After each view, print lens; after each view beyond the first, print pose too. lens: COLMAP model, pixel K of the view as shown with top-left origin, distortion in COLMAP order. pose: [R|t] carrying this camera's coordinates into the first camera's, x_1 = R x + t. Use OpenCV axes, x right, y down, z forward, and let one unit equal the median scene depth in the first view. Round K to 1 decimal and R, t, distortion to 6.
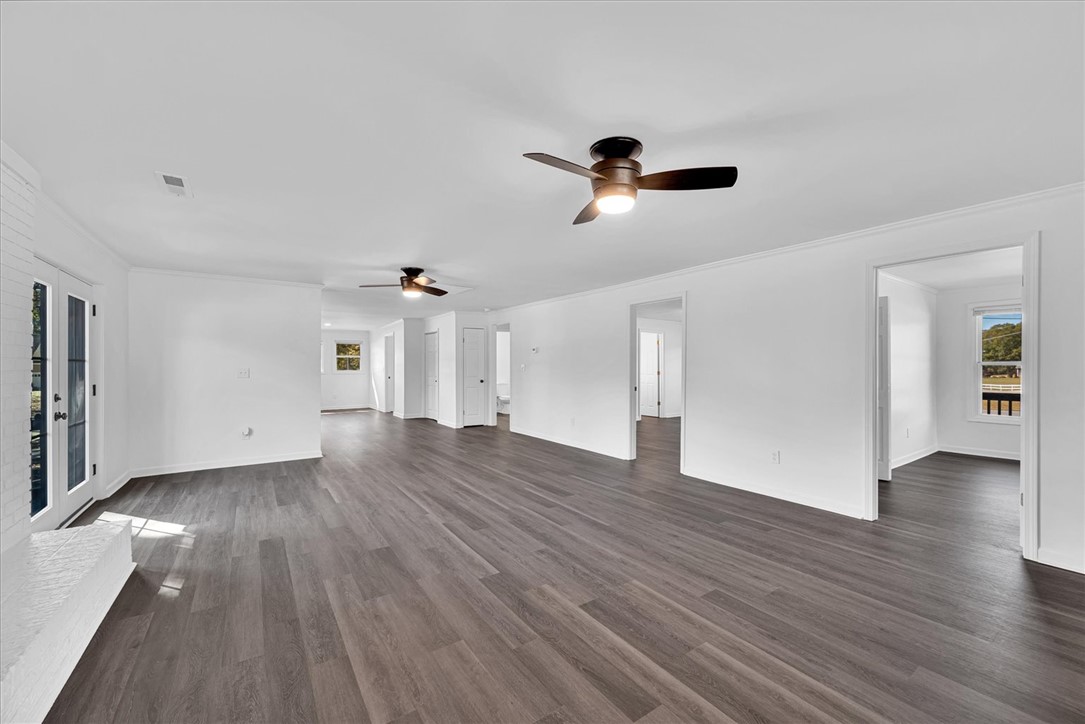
lens RADIAL K [[430.7, 0, 546.7], [0, 430.7, 361.2], [0, 0, 1]] dist [0.000228, 0.000099]
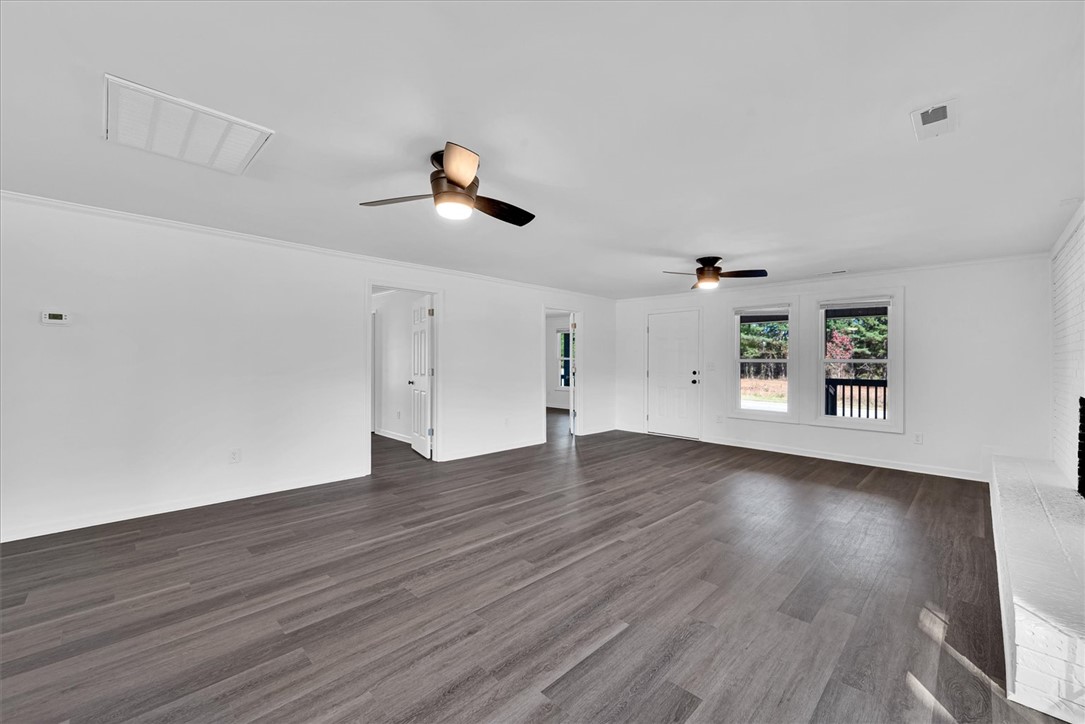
lens RADIAL K [[430.7, 0, 546.7], [0, 430.7, 361.2], [0, 0, 1]] dist [0.000228, 0.000099]
pose [[-0.183632, -0.001422, 0.982994, -1.066078], [-0.018469, 0.999827, -0.002004, 0.017225], [-0.982821, -0.018522, -0.183627, 1.307074]]
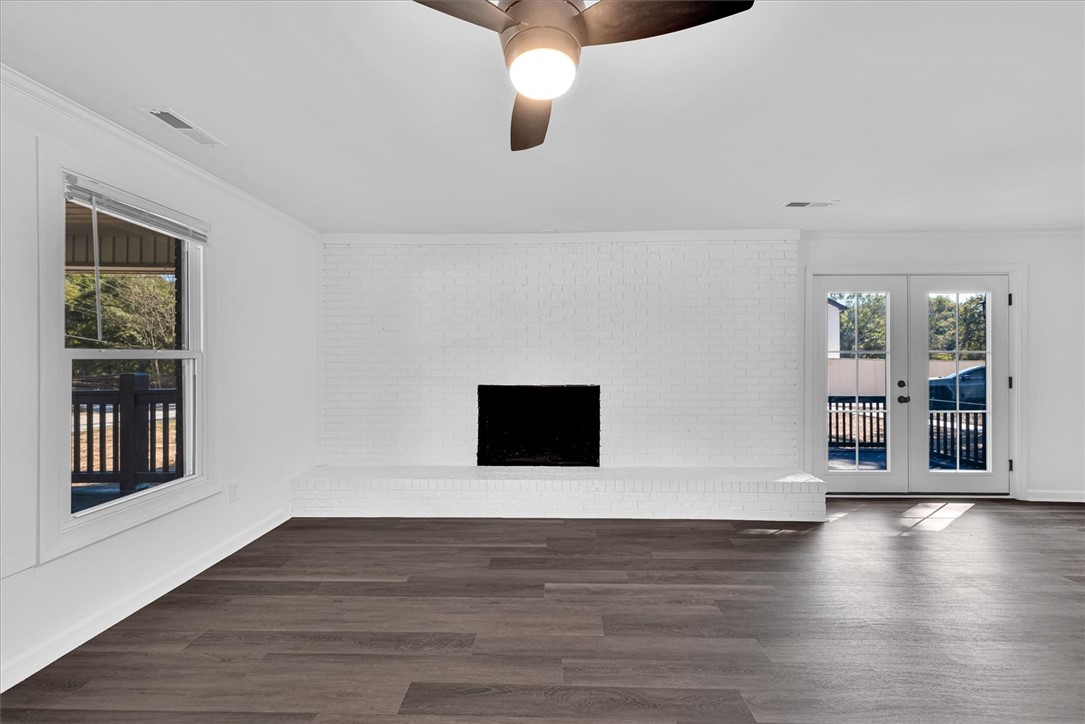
lens RADIAL K [[430.7, 0, 546.7], [0, 430.7, 361.2], [0, 0, 1]] dist [0.000228, 0.000099]
pose [[-0.583246, 0.008335, -0.812253, 0.368413], [0.008525, 0.999955, 0.004140, 0.006510], [0.812251, -0.004510, -0.583291, 0.799867]]
